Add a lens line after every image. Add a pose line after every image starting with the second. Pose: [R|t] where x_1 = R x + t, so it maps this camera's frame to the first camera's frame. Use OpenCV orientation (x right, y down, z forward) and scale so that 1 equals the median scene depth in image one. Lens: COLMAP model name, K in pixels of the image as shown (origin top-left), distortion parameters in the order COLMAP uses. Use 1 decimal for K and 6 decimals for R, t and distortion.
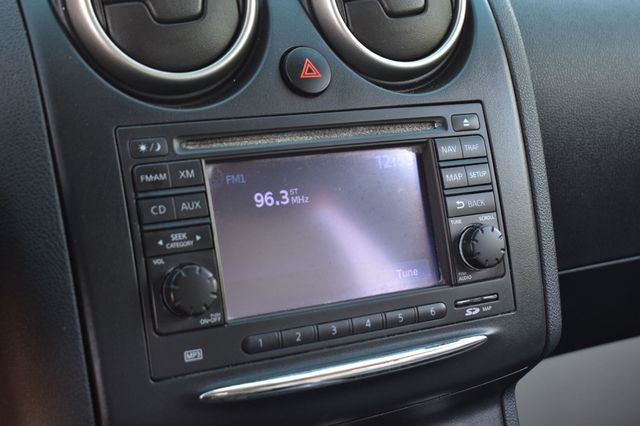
lens RADIAL K [[1016.2, 0, 324.5], [0, 1016.2, 213.8], [0, 0, 1]] dist [-0.015016, 0.000000]
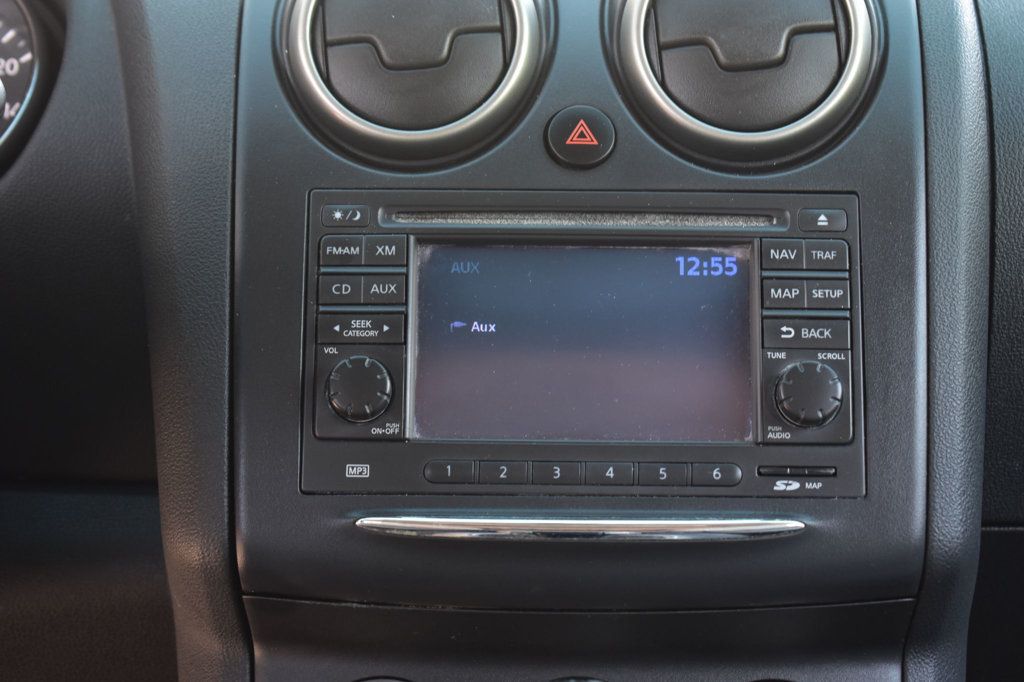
lens RADIAL K [[2289.8, 0, 508.9], [0, 2289.8, 340.9], [0, 0, 1]] dist [0.043243, 0.000000]
pose [[0.871339, 0.051425, -0.487979, 0.820892], [-0.118466, 0.987121, -0.107509, 0.210659], [0.476166, 0.151486, 0.866209, -0.504348]]
